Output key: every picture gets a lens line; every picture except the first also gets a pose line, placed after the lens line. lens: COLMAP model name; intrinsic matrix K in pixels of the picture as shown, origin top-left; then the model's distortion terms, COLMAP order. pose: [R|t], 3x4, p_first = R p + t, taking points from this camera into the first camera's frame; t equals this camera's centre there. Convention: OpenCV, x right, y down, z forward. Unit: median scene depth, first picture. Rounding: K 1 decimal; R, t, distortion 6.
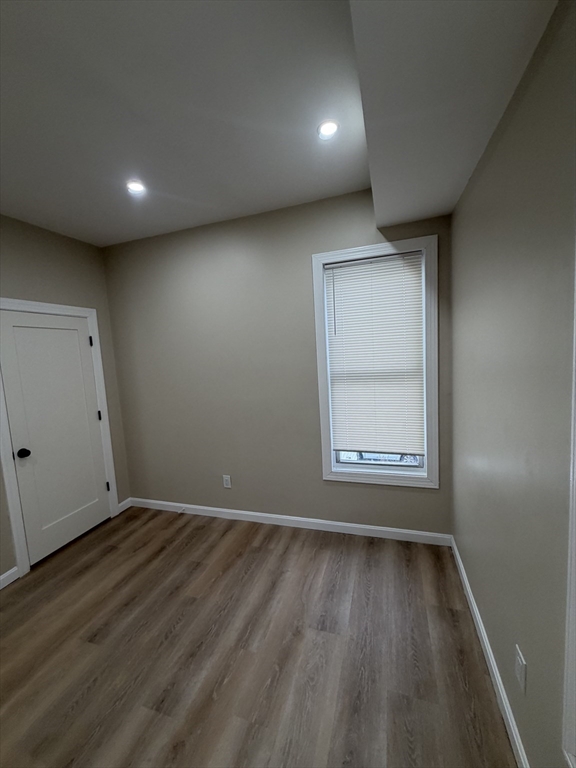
lens RADIAL K [[305.0, 0, 284.9], [0, 305.0, 380.3], [0, 0, 1]] dist [0.000774, 0.000396]
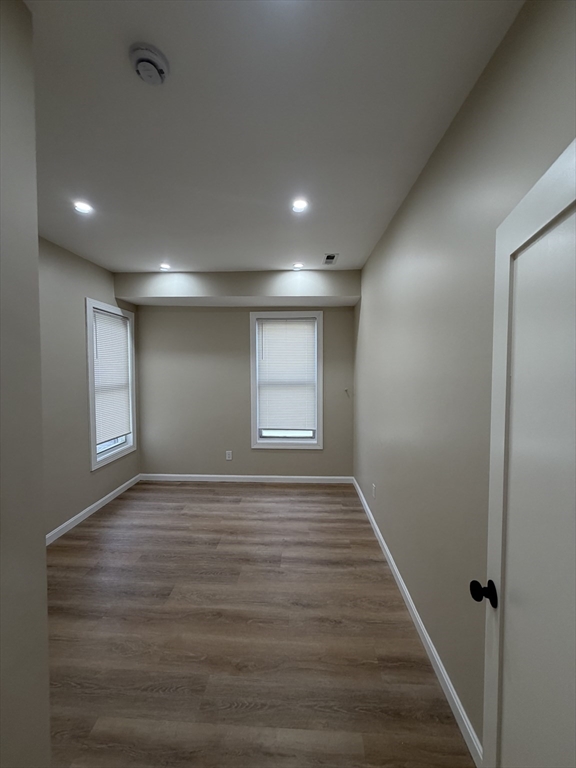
lens RADIAL K [[305.0, 0, 283.1], [0, 305.0, 377.6], [0, 0, 1]] dist [0.000774, 0.000396]
pose [[-0.254744, 0.030183, 0.966537, -1.442567], [0.113619, 0.993524, -0.001080, 0.033809], [-0.960311, 0.109542, -0.256523, 0.573075]]
